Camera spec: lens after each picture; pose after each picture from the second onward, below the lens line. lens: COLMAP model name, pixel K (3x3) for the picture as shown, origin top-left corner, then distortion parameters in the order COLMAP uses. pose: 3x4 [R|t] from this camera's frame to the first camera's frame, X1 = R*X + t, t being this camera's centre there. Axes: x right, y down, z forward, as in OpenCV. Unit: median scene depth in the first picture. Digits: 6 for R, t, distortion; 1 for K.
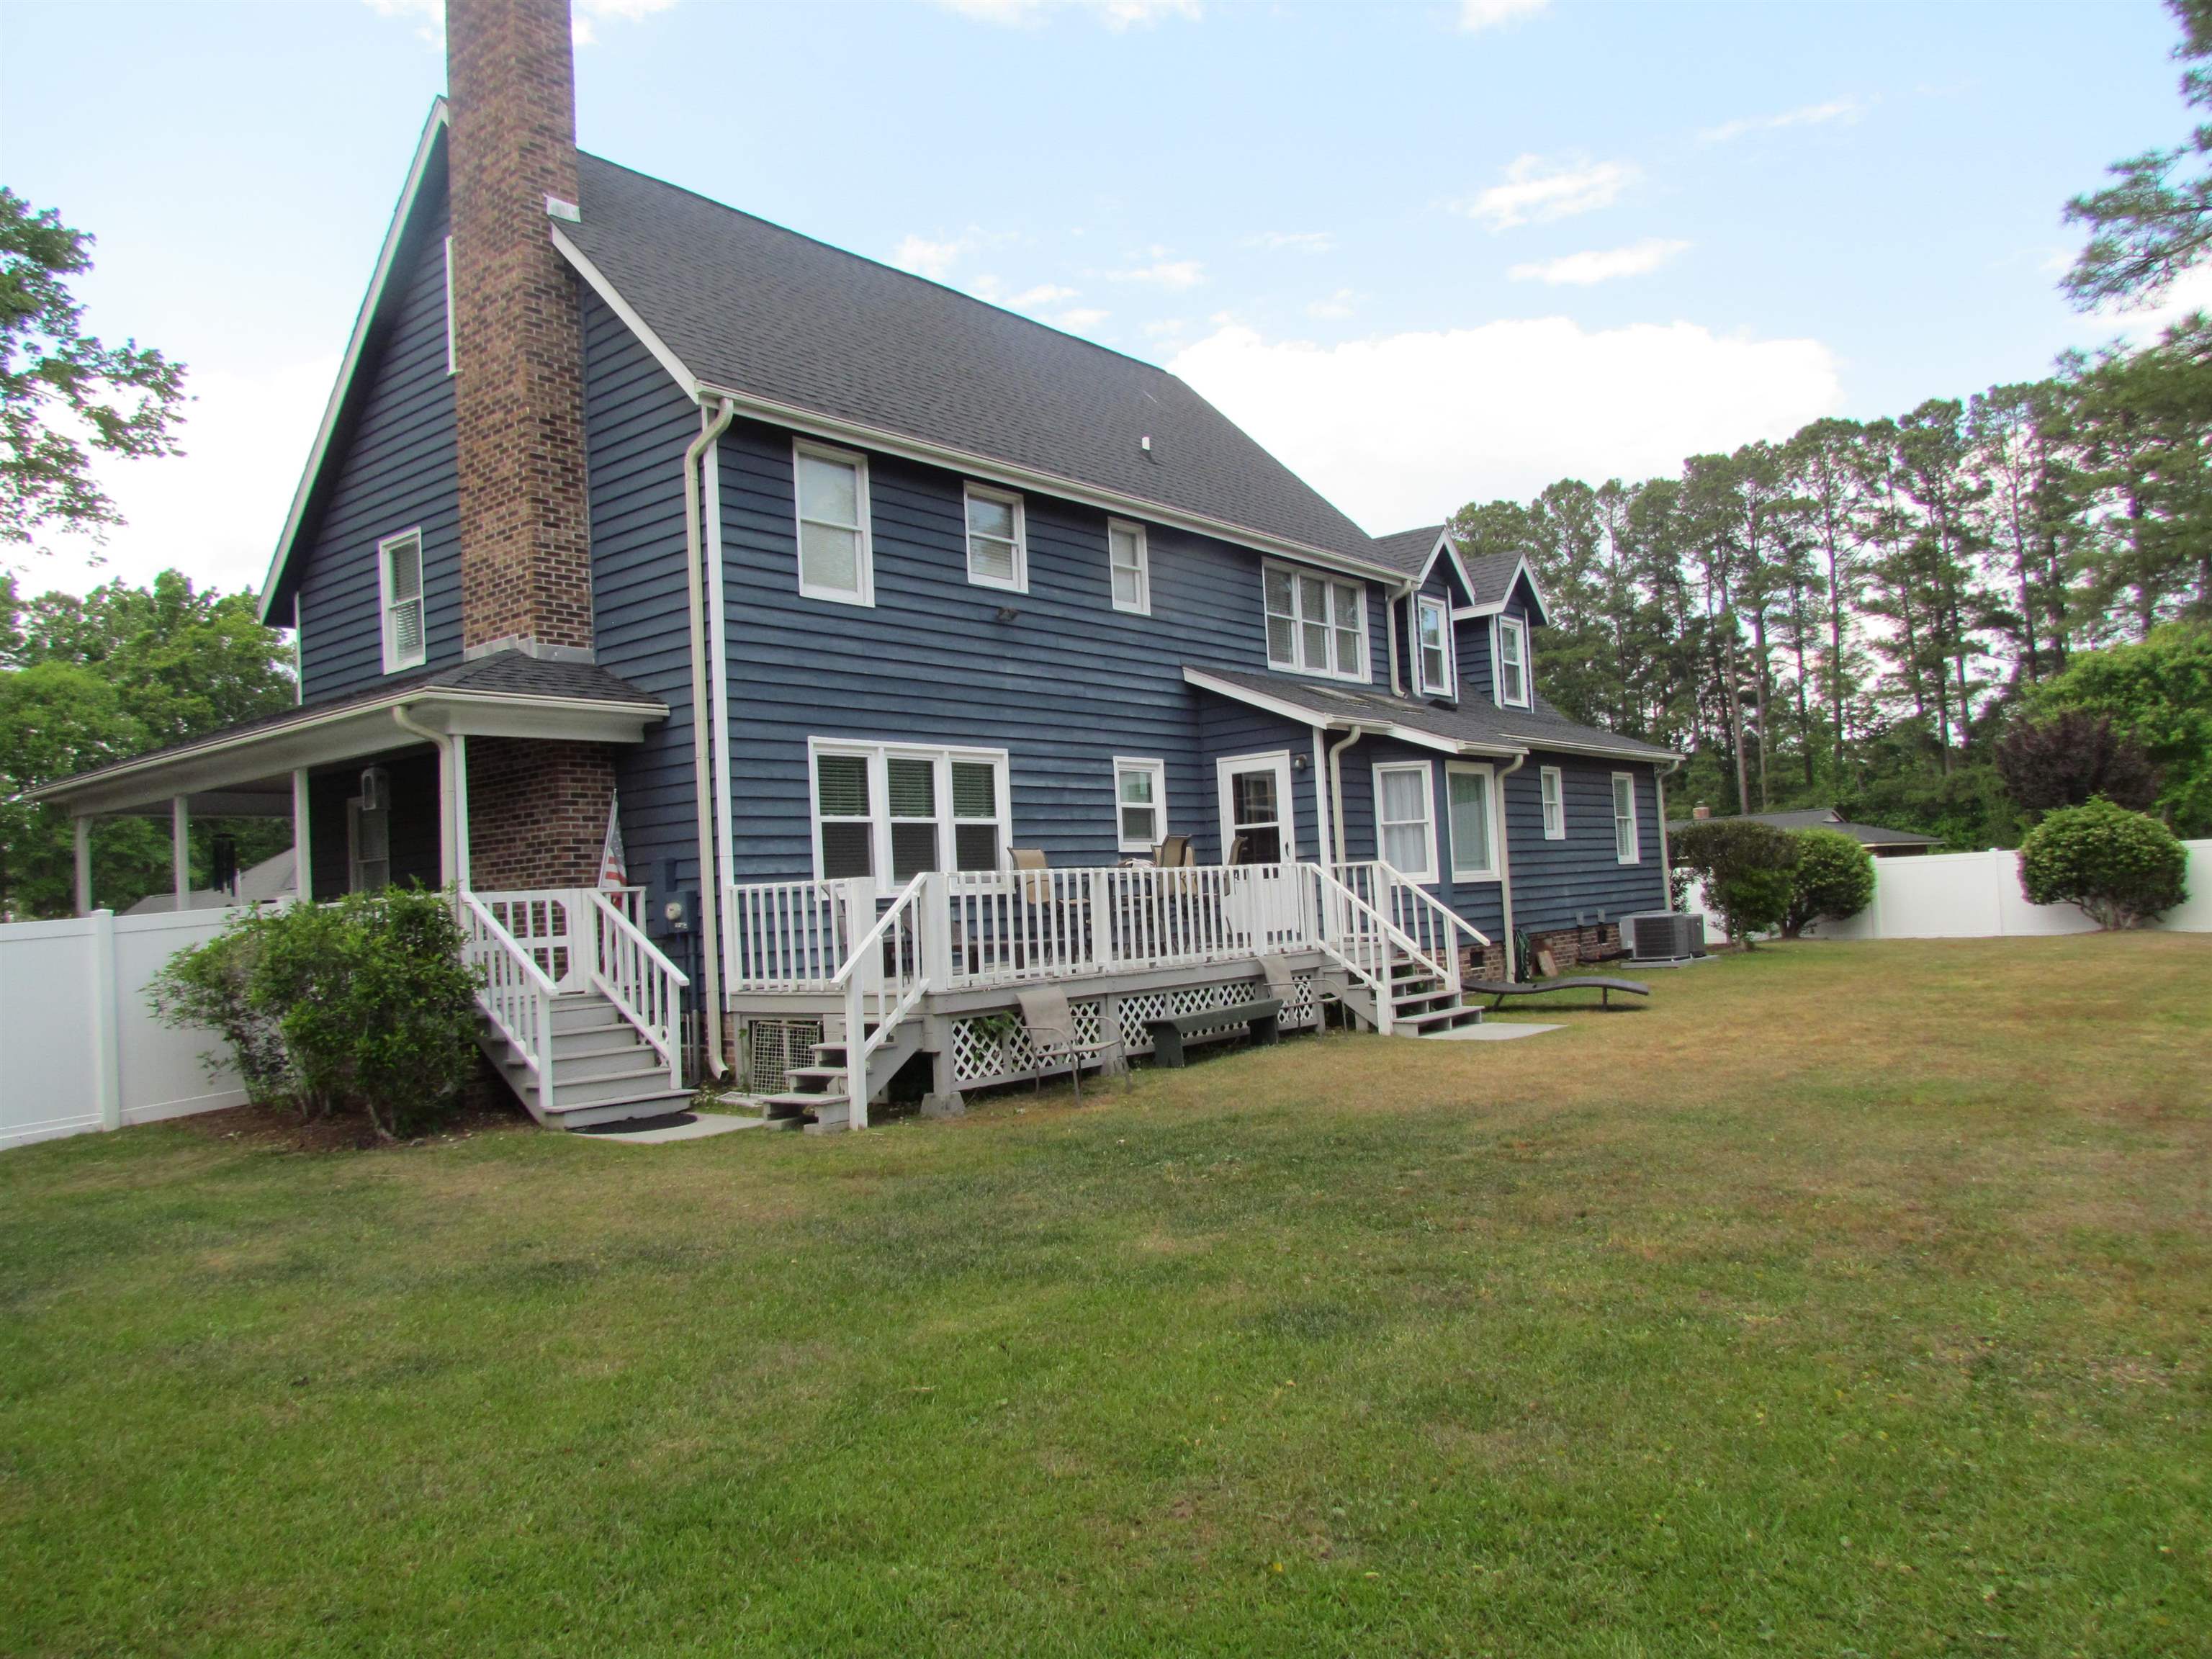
lens RADIAL K [[1577.3, 0, 1106.0], [0, 1577.3, 829.5], [0, 0, 1]] dist [-0.026295, 0.011834]
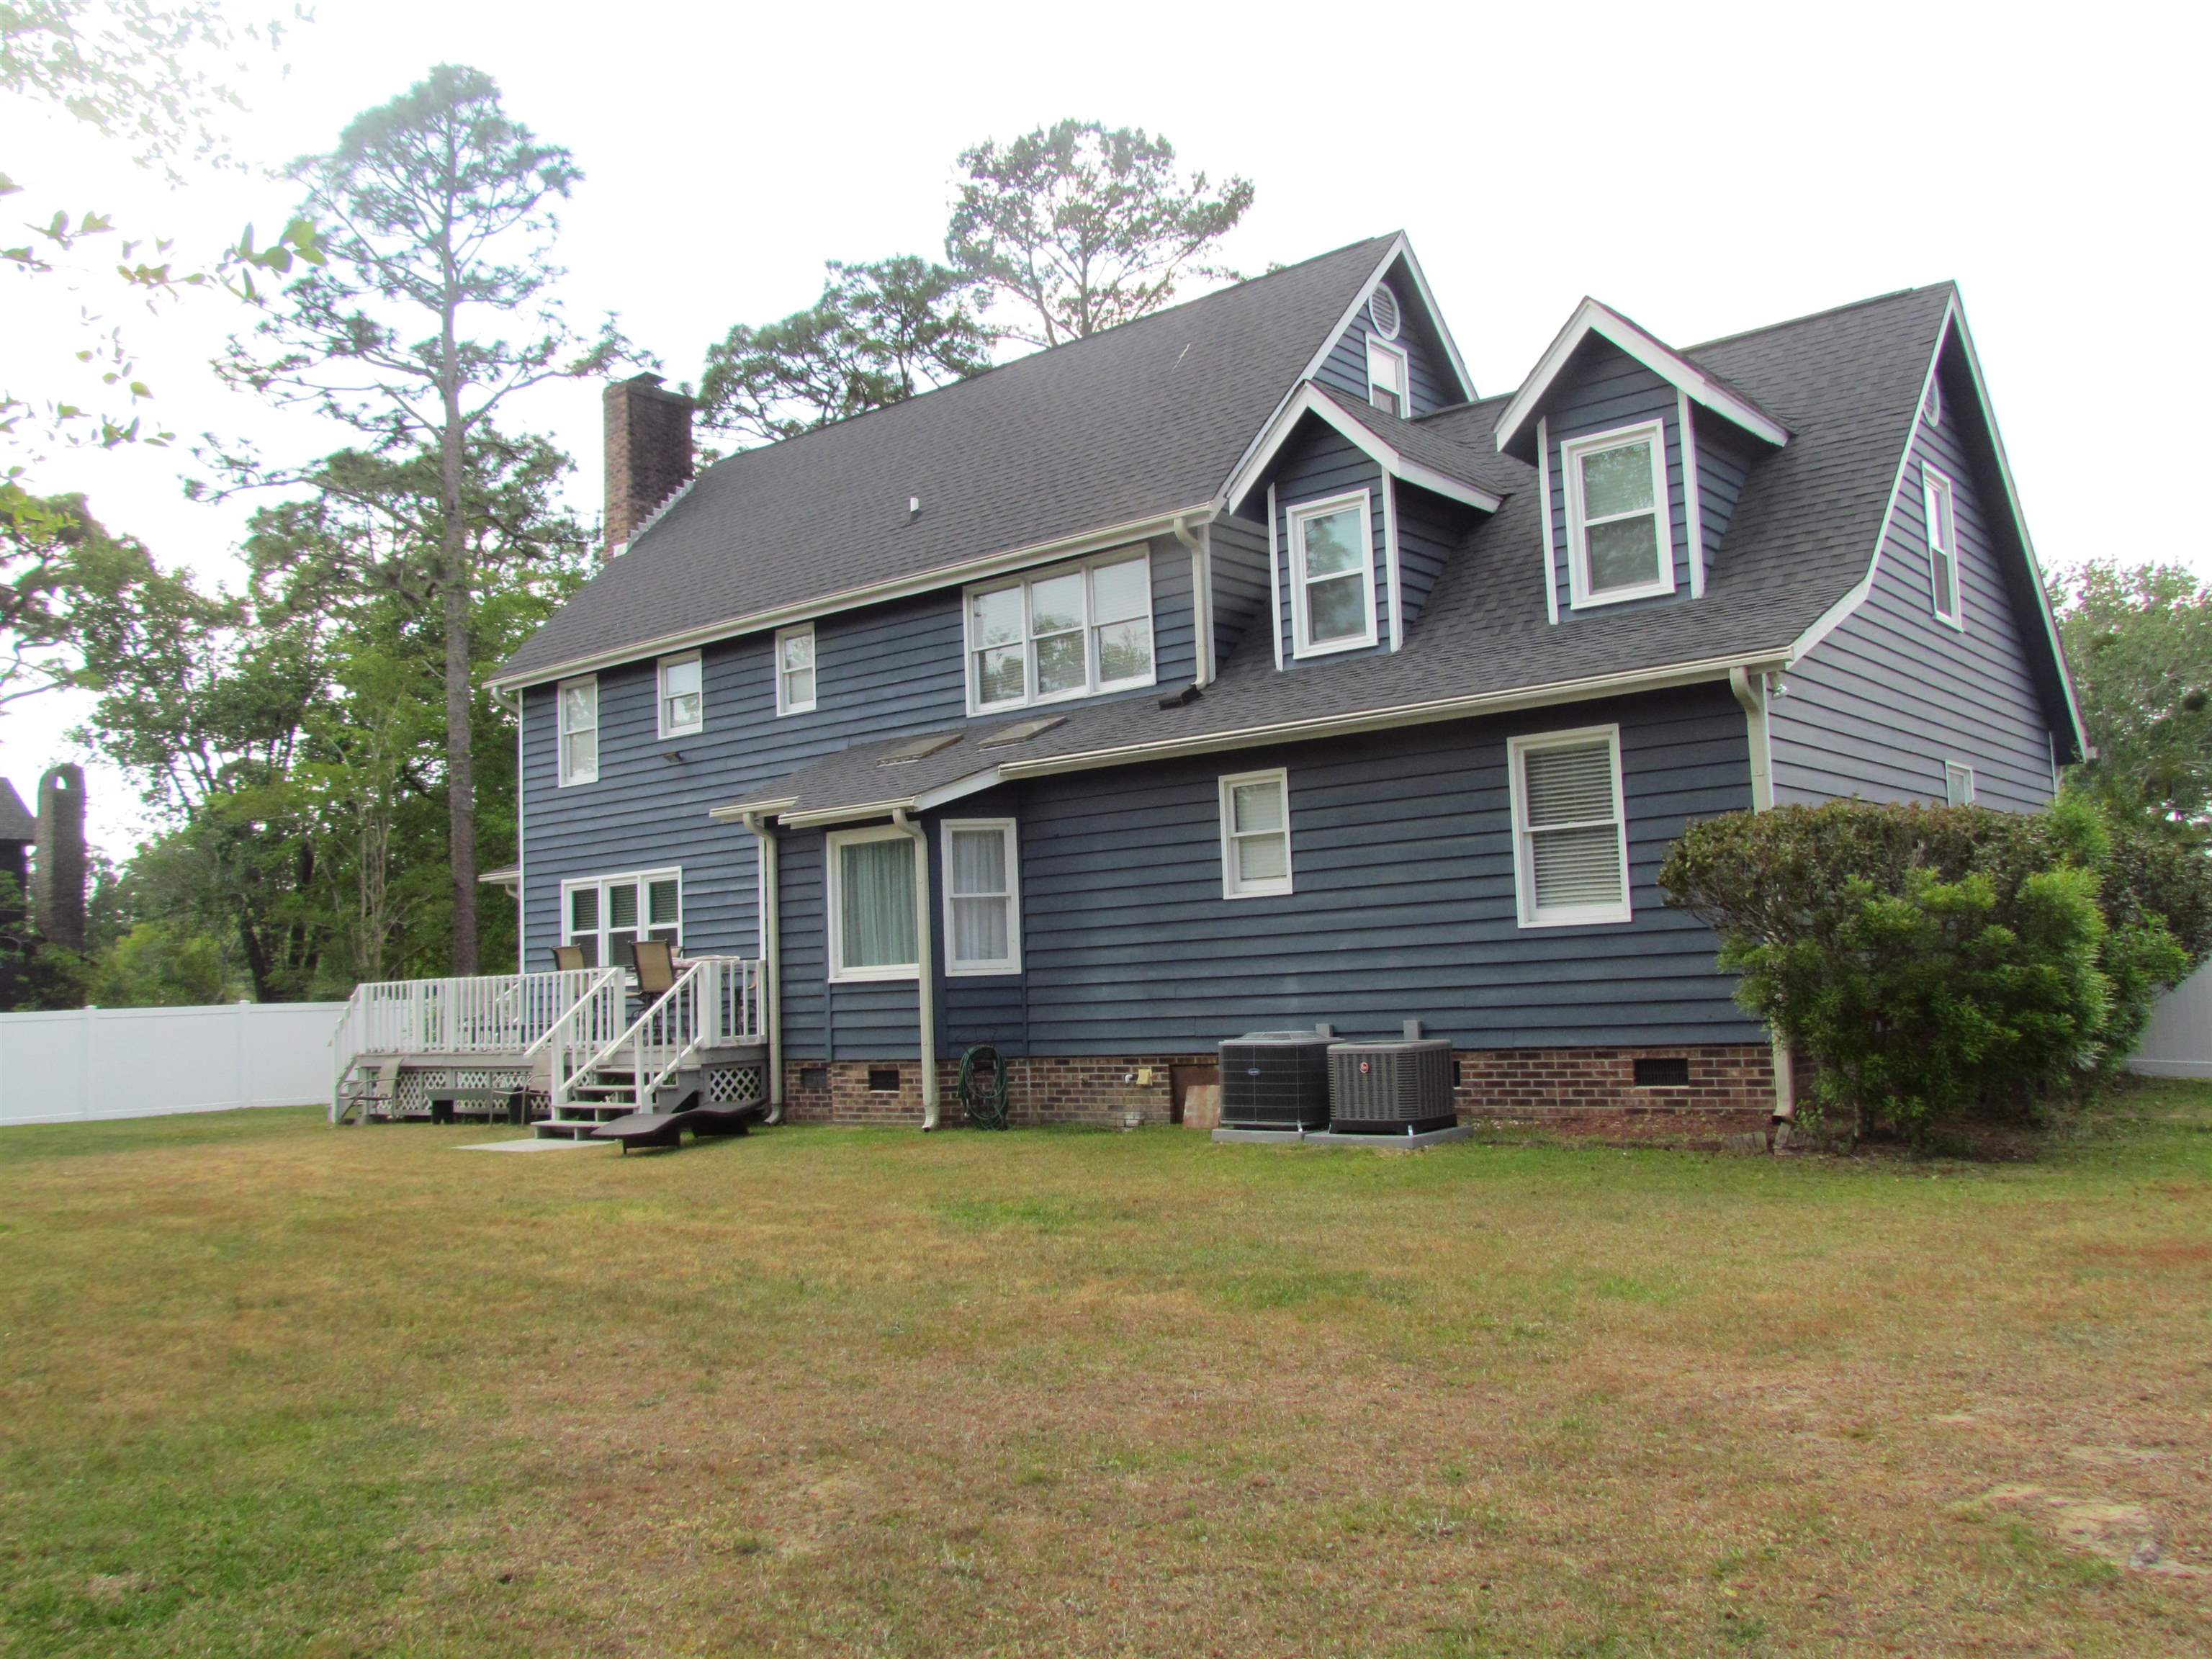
lens RADIAL K [[1825.2, 0, 1106.0], [0, 1825.2, 829.5], [0, 0, 1]] dist [-0.004910, -0.001506]
pose [[-0.006889, -0.033013, -0.999431, 1.164513], [0.090123, 0.995367, -0.033500, -0.001348], [0.995907, -0.090302, -0.003882, 1.141375]]
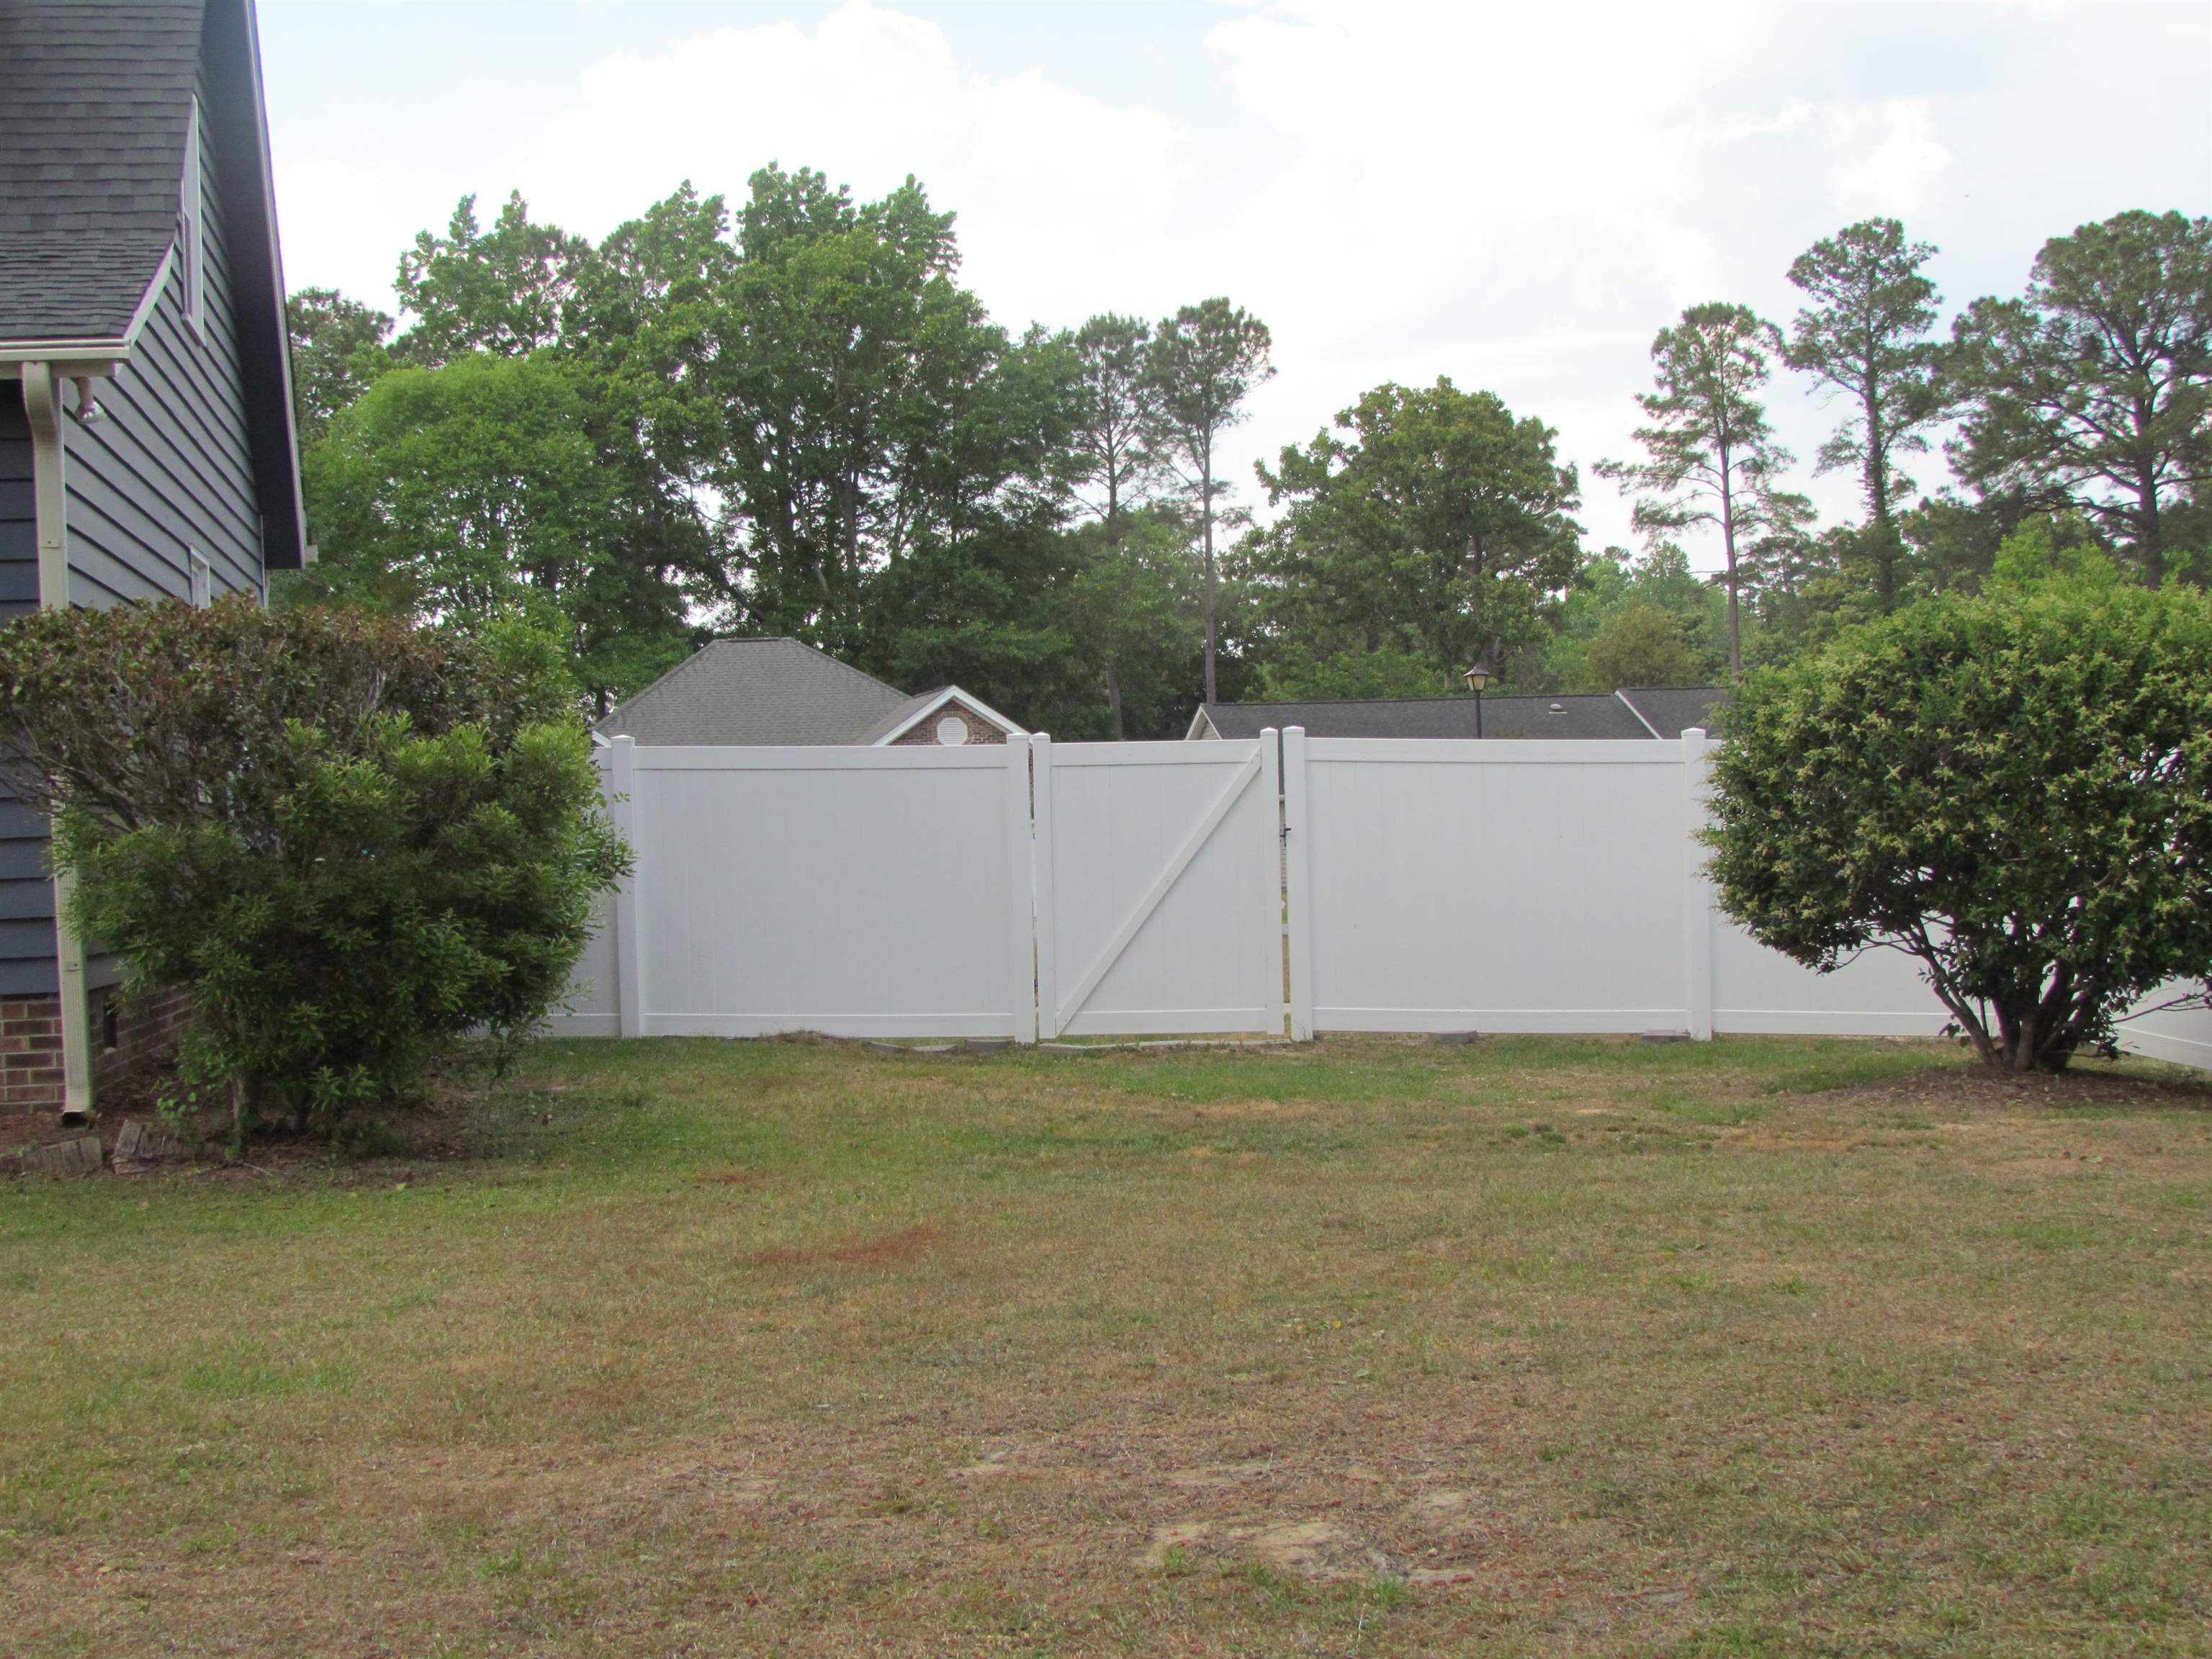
lens RADIAL K [[3104.0, 0, 1106.0], [0, 3104.0, 829.5], [0, 0, 1]] dist [-0.037979, -0.076464]
pose [[0.750527, 0.030121, -0.660153, 1.124544], [0.025652, 0.996880, 0.074648, -0.004251], [0.660342, -0.072959, 0.747412, 1.043692]]
